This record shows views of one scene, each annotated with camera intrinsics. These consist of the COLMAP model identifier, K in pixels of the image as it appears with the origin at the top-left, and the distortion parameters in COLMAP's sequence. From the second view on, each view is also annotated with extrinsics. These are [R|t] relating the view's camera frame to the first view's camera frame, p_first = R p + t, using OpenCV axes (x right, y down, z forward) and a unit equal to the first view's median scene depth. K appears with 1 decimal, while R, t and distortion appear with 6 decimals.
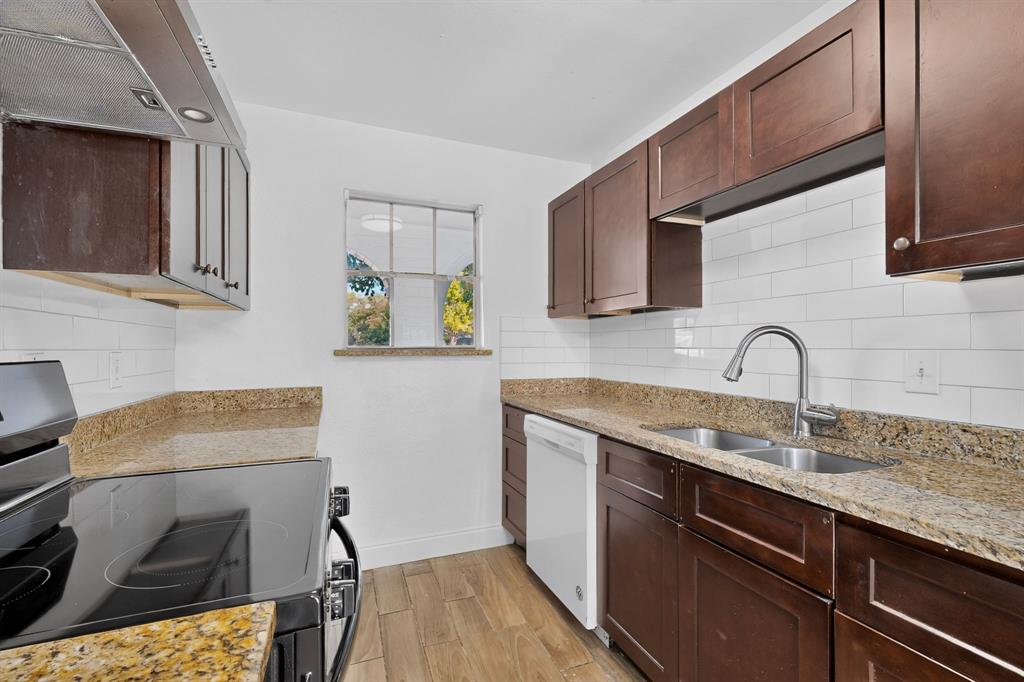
lens RADIAL K [[450.4, 0, 512.0], [0, 450.4, 341.0], [0, 0, 1]] dist [0.002463, 0.000704]
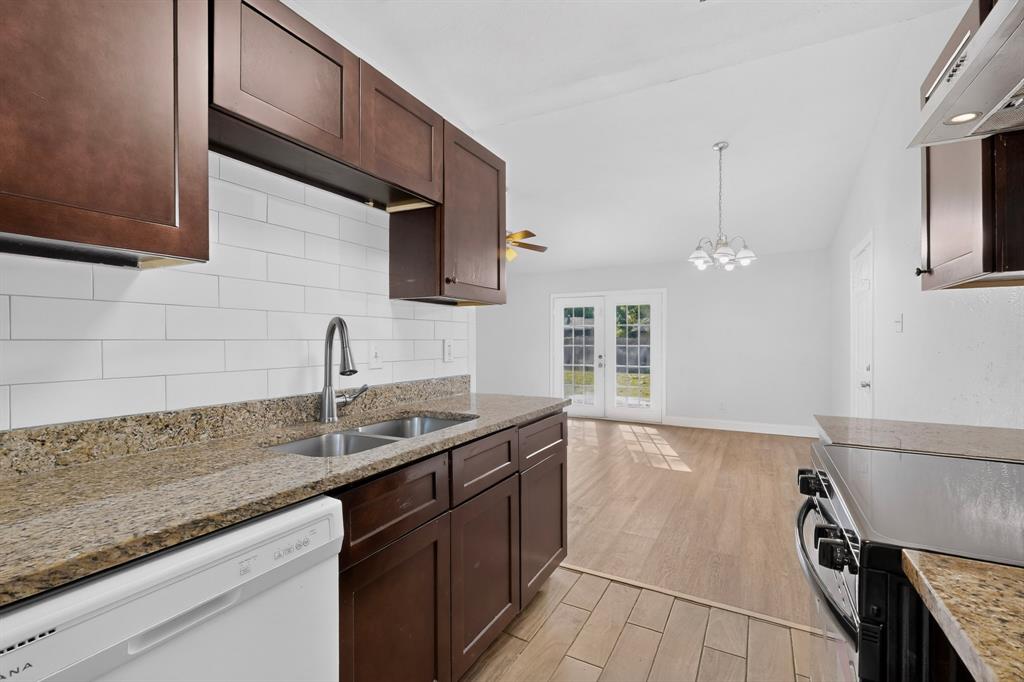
lens RADIAL K [[450.4, 0, 512.0], [0, 450.4, 341.0], [0, 0, 1]] dist [0.002463, 0.000704]
pose [[-0.643647, -0.005946, 0.765299, -0.398323], [-0.012548, 0.999917, -0.002784, 0.015512], [-0.765220, -0.011395, -0.643668, 1.221103]]
